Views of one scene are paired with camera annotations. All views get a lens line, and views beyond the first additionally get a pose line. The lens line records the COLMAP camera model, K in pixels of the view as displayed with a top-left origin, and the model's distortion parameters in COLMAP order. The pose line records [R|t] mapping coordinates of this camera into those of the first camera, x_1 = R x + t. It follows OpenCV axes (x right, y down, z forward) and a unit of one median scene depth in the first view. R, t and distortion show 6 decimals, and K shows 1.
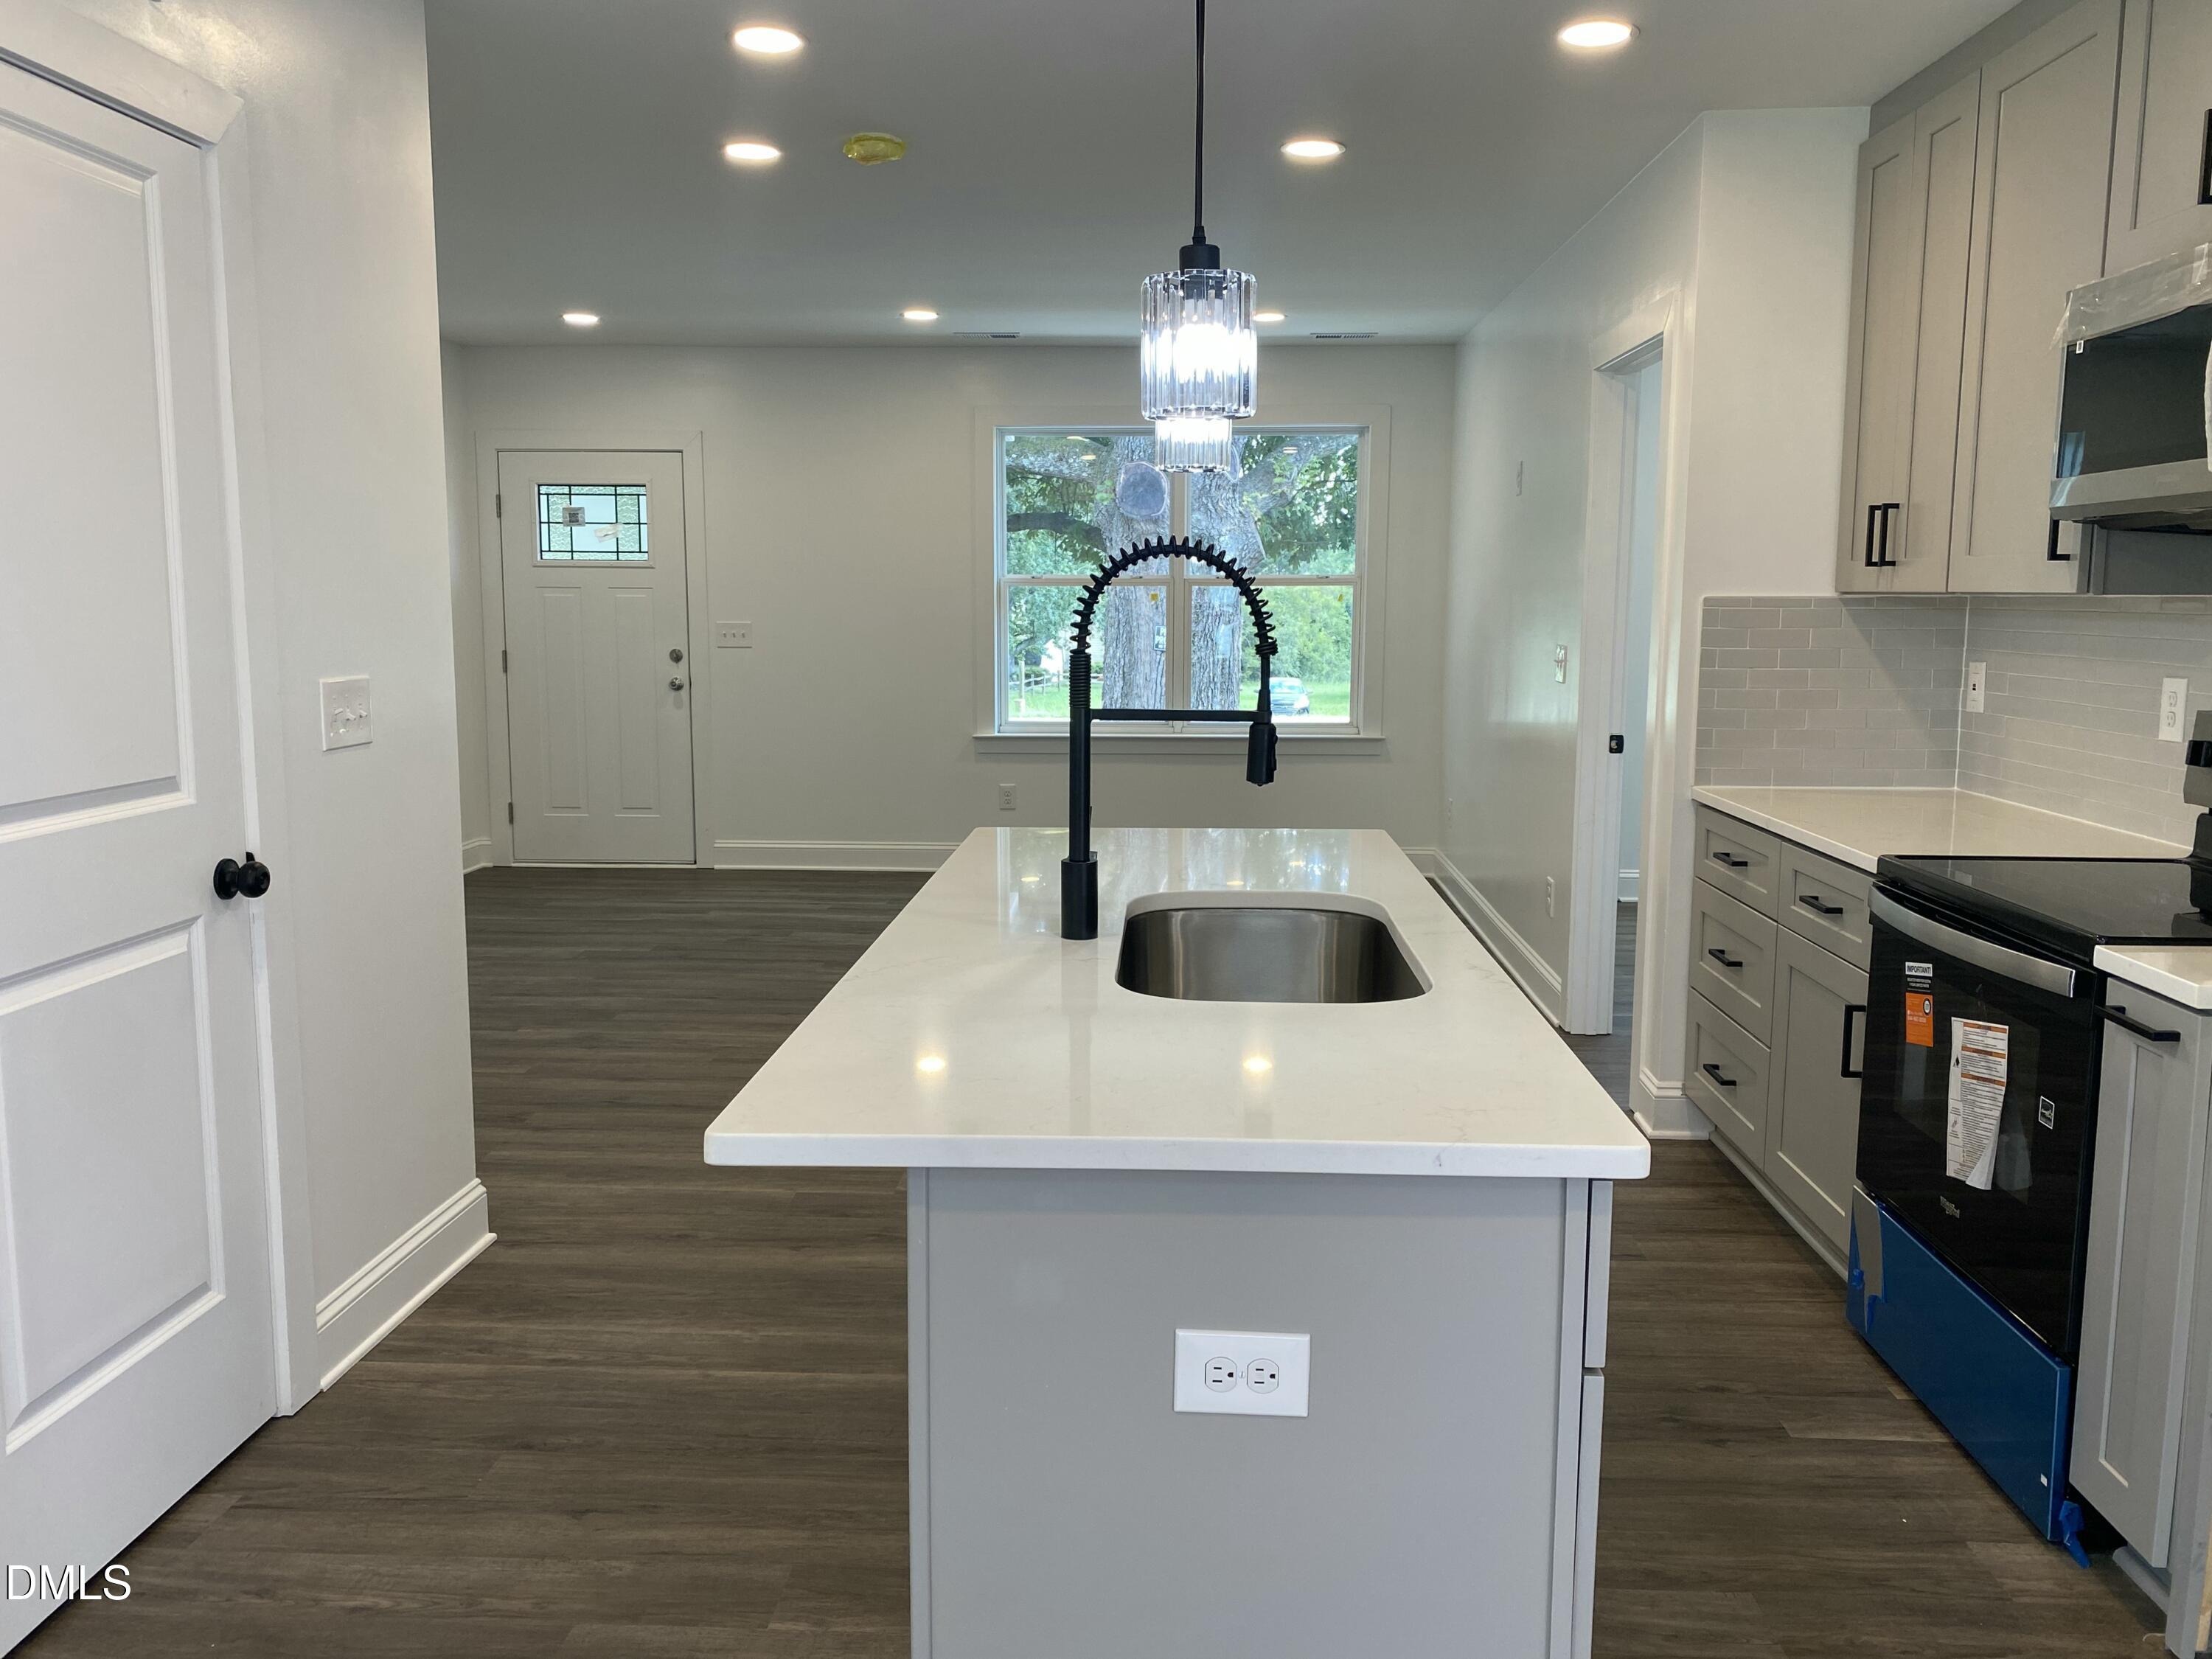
lens RADIAL K [[1607.1, 0, 1125.0], [0, 1607.1, 812.1], [0, 0, 1]] dist [0.002017, -0.013369]
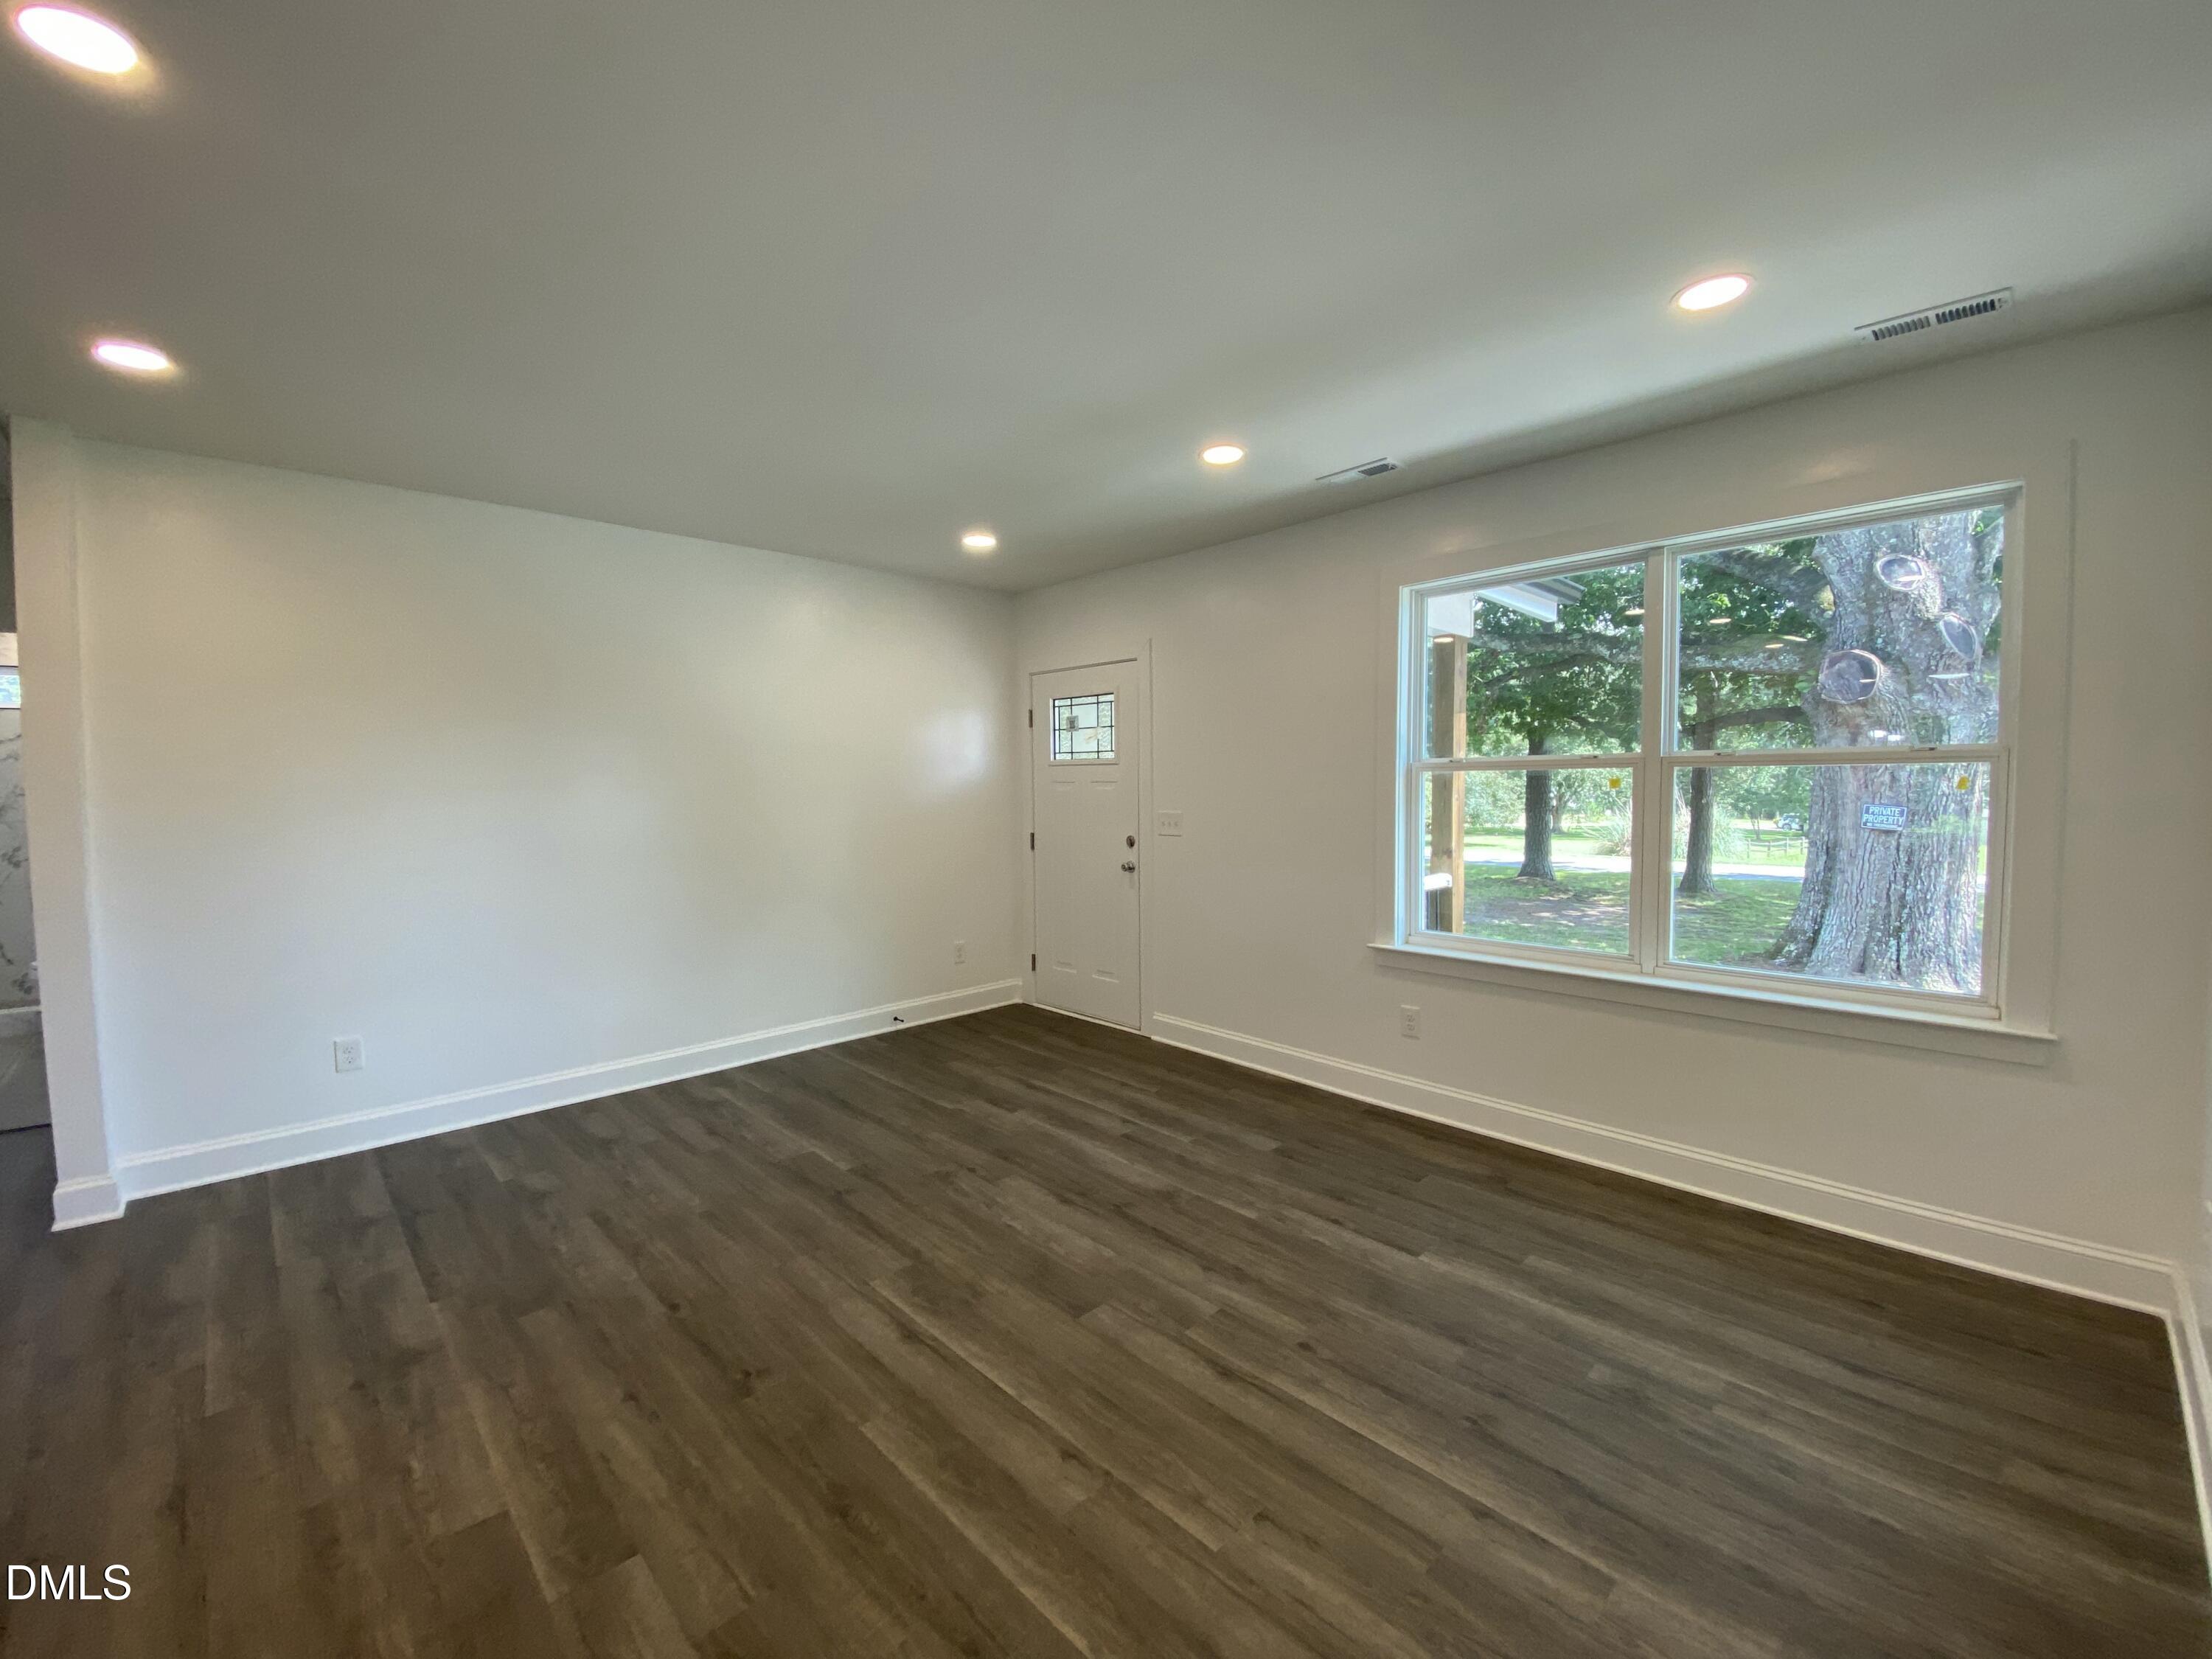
lens RADIAL K [[874.8, 0, 1125.6], [0, 874.8, 827.1], [0, 0, 1]] dist [0.002260, -0.006412]
pose [[0.724664, 0.024992, -0.688649, 0.134648], [-0.078056, 0.995887, -0.045995, -0.080614], [0.684667, 0.087084, 0.723635, 0.564885]]
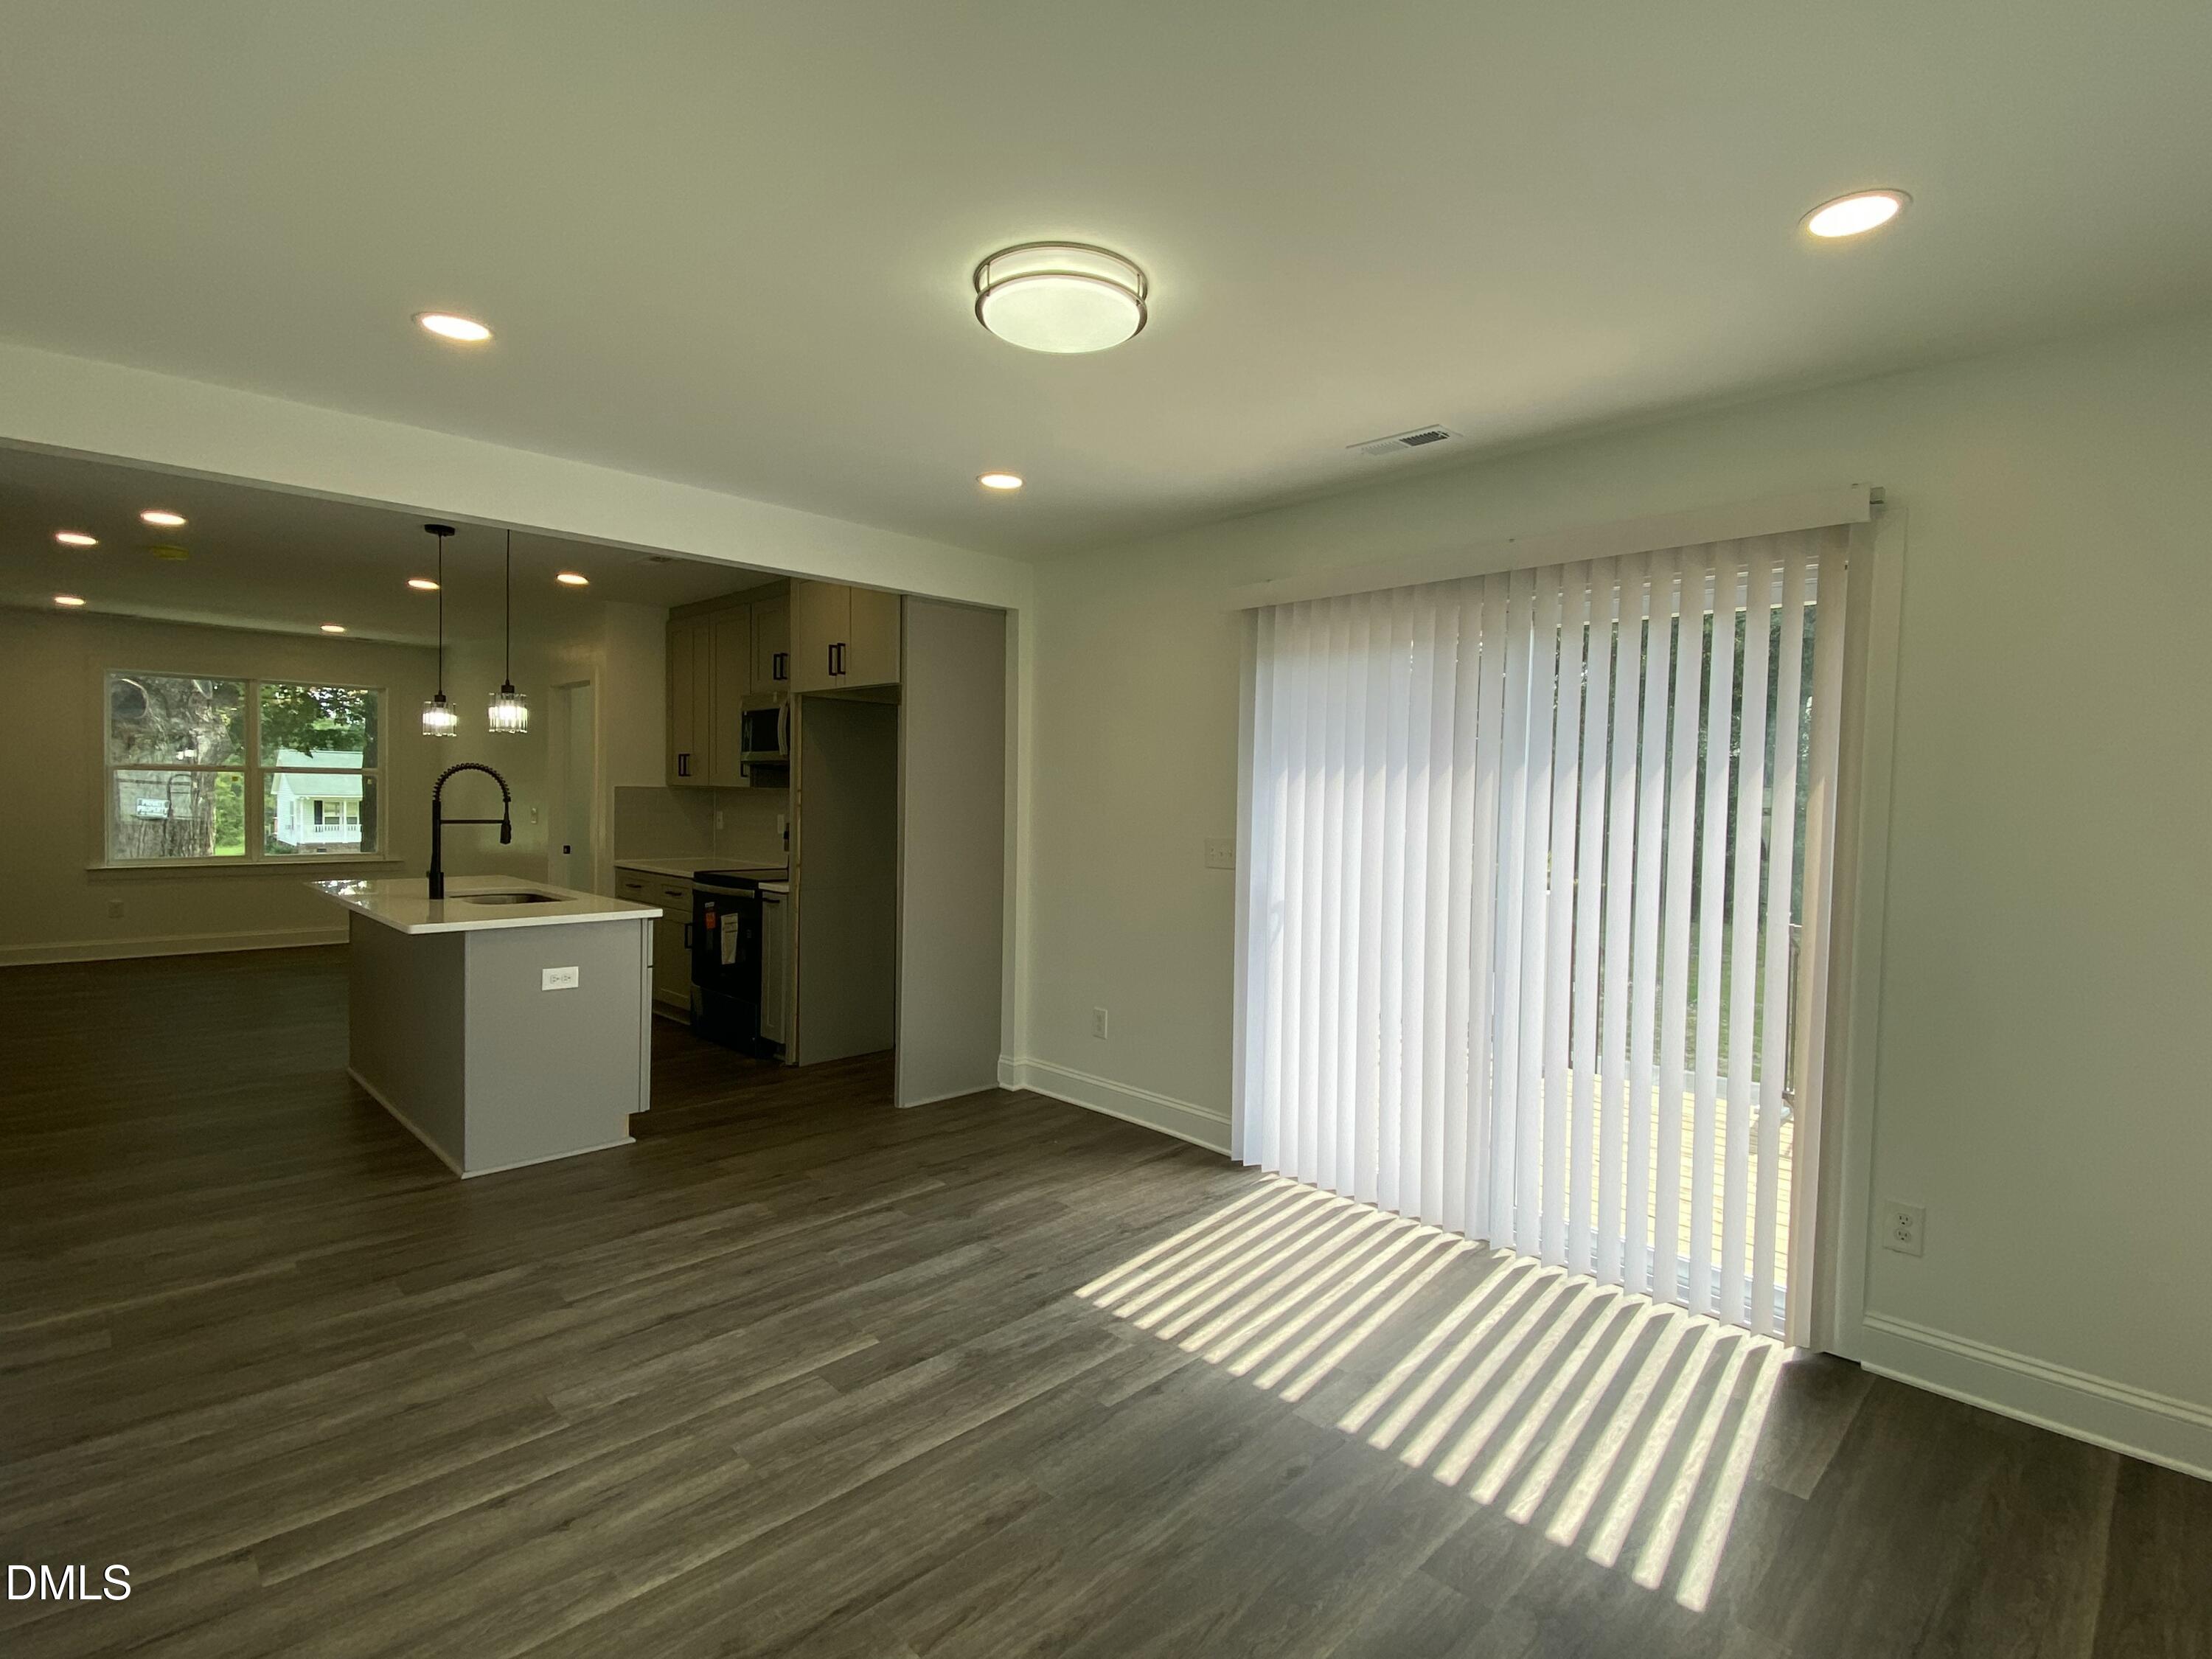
lens RADIAL K [[970.6, 0, 1118.2], [0, 970.6, 818.4], [0, 0, 1]] dist [-0.001666, -0.000516]
pose [[0.633664, -0.007105, 0.773576, -0.190406], [0.084841, 0.994564, -0.060361, 0.045904], [-0.768942, 0.103880, 0.630823, -0.338740]]
